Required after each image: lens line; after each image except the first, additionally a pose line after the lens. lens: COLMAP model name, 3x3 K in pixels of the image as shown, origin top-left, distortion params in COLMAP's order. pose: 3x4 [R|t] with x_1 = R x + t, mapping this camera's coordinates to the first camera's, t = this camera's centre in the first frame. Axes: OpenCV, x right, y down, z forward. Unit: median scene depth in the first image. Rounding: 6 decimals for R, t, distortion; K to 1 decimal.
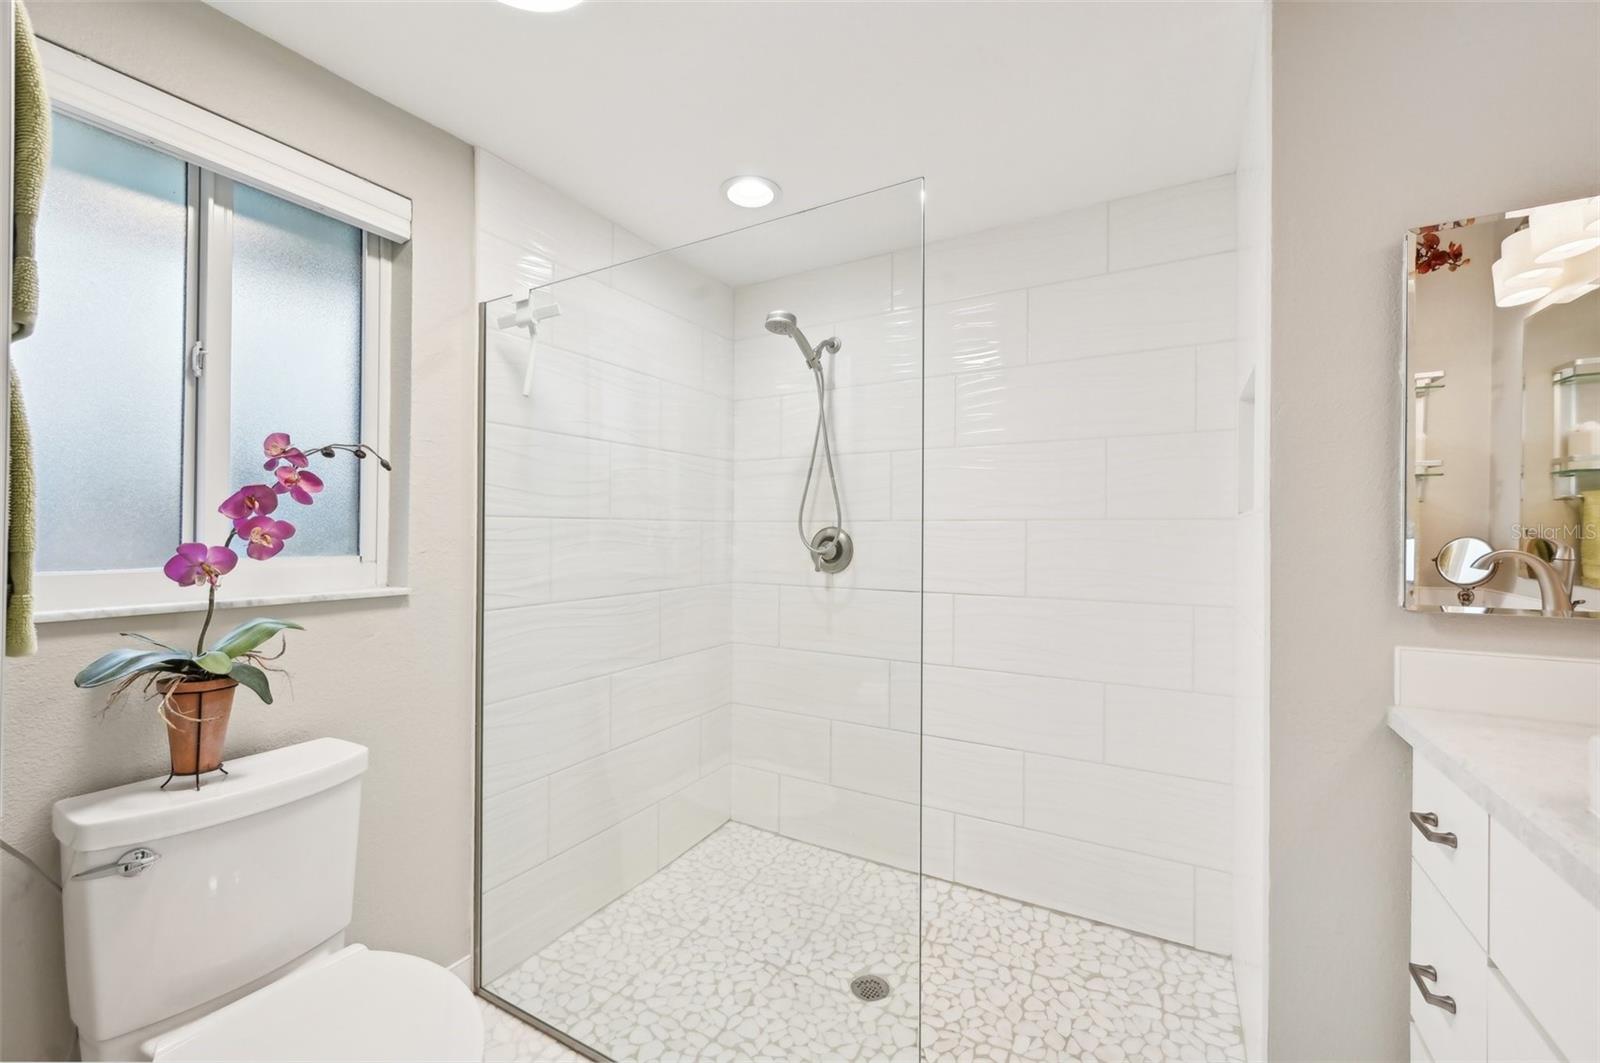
lens RADIAL K [[638.8, 0, 798.2], [0, 638.8, 534.0], [0, 0, 1]] dist [0.000365, 0.000049]
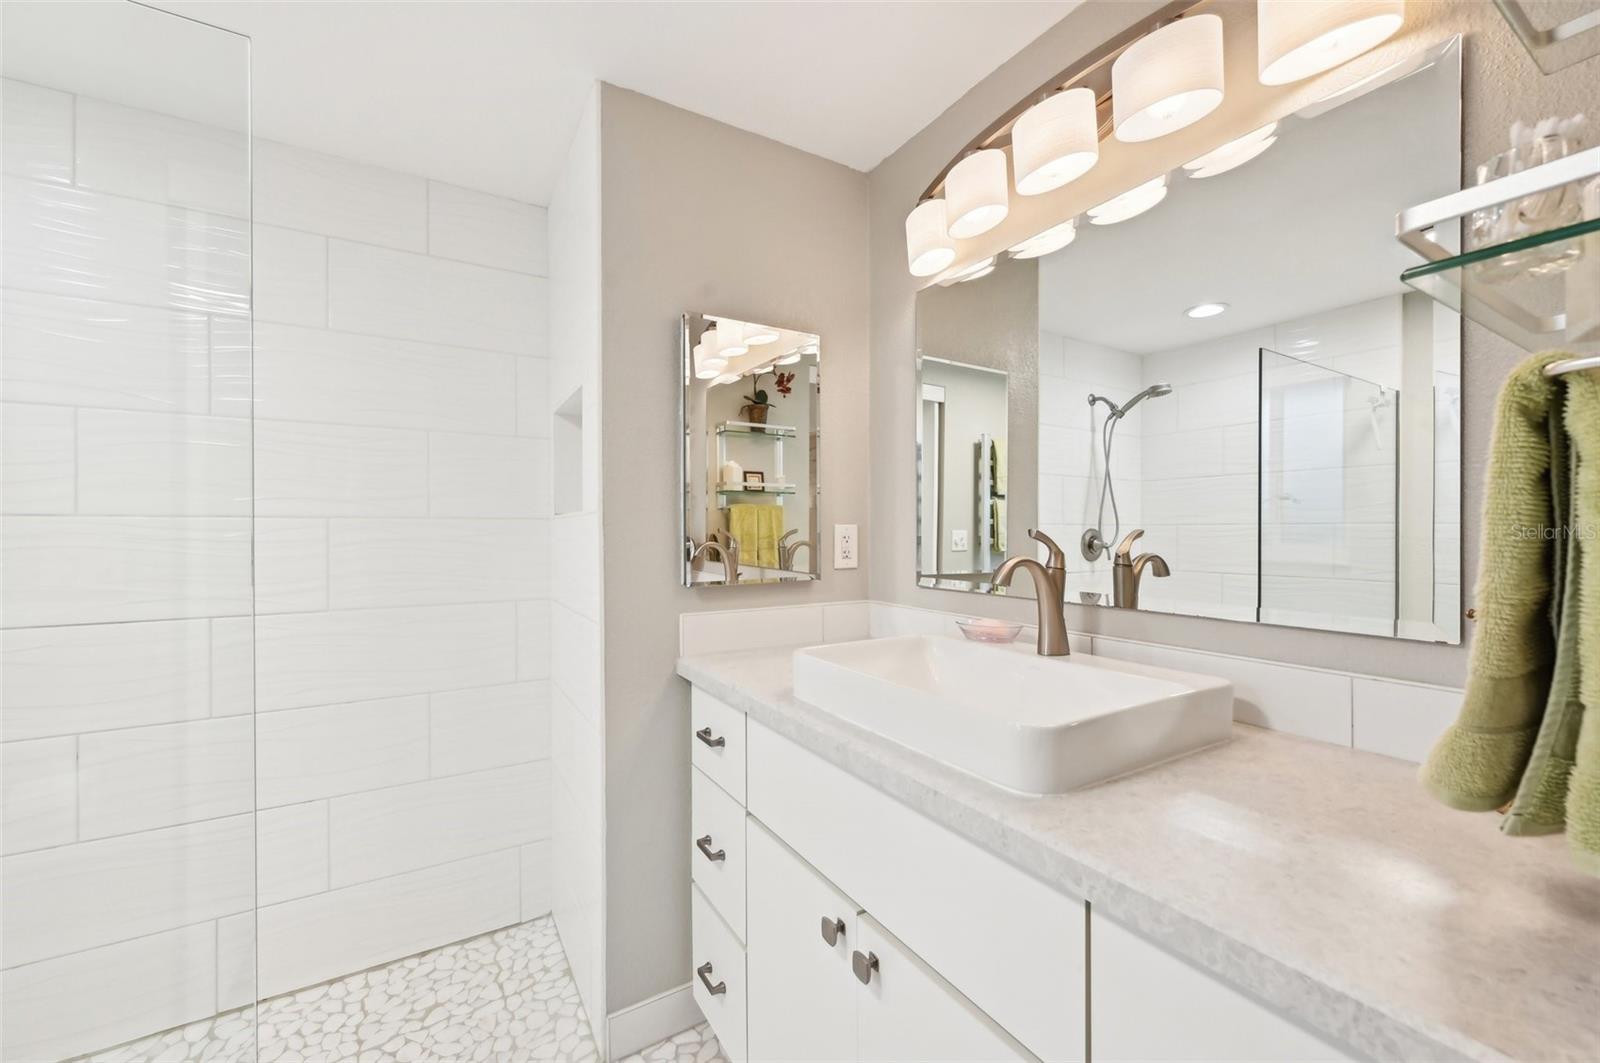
lens RADIAL K [[646.3, 0, 807.8], [0, 646.3, 534.7], [0, 0, 1]] dist [0.002237, 0.000704]
pose [[0.486038, -0.009594, 0.873885, -0.085954], [0.009247, 0.999940, 0.005835, 0.000373], [-0.873889, 0.005245, 0.486097, 0.058012]]
